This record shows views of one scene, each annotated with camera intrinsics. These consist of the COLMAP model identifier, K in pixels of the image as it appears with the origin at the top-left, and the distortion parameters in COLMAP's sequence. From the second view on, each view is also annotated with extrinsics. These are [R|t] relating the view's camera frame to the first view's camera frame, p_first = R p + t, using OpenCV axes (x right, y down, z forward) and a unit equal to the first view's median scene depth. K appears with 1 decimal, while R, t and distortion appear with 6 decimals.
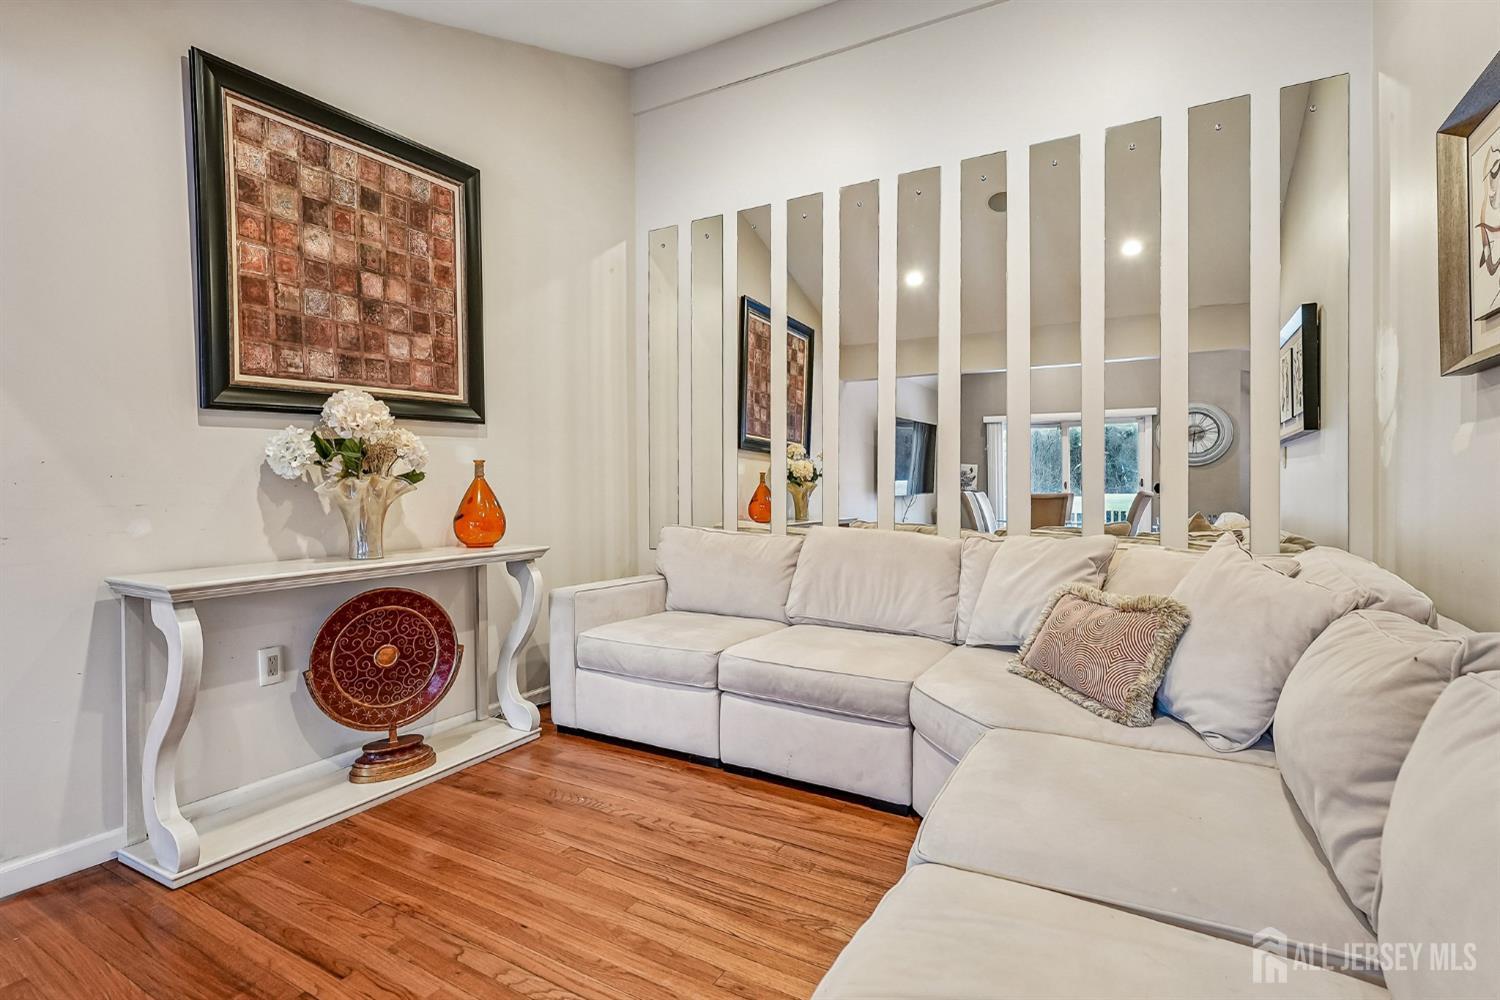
lens RADIAL K [[707.5, 0, 743.7], [0, 707.5, 496.0], [0, 0, 1]] dist [0.000787, -0.000028]
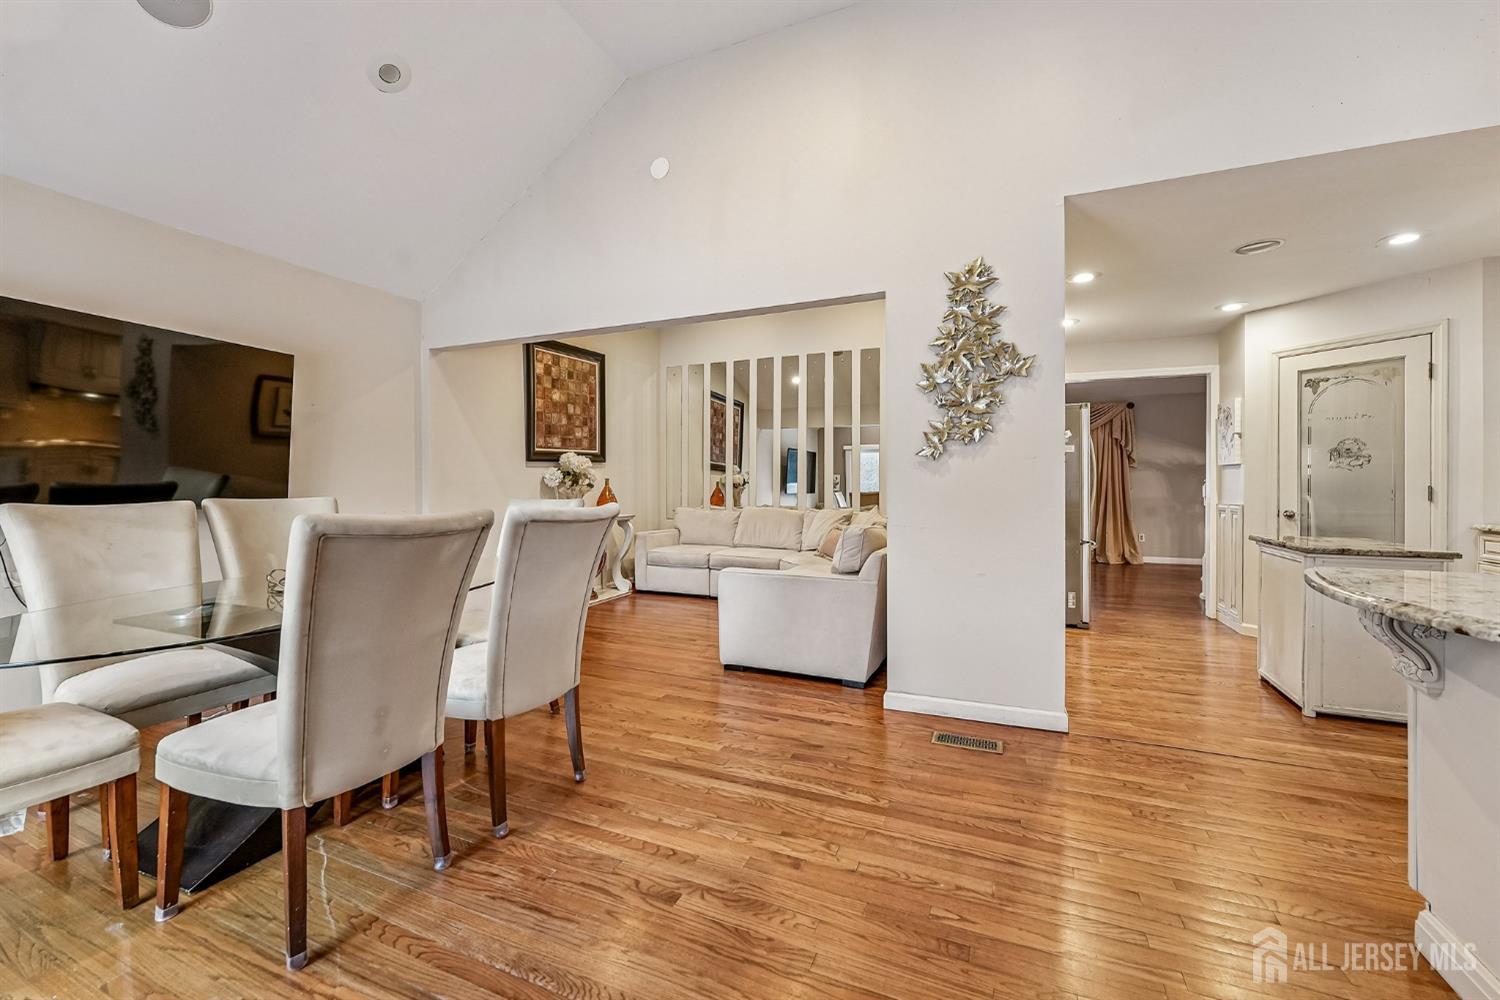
lens RADIAL K [[602.4, 0, 749.6], [0, 602.4, 493.8], [0, 0, 1]] dist [-0.004404, -0.000250]
pose [[0.993433, 0.003403, 0.114363, -0.127409], [-0.003625, 0.999992, 0.001739, -0.002646], [-0.114356, -0.002143, 0.993437, -1.086007]]
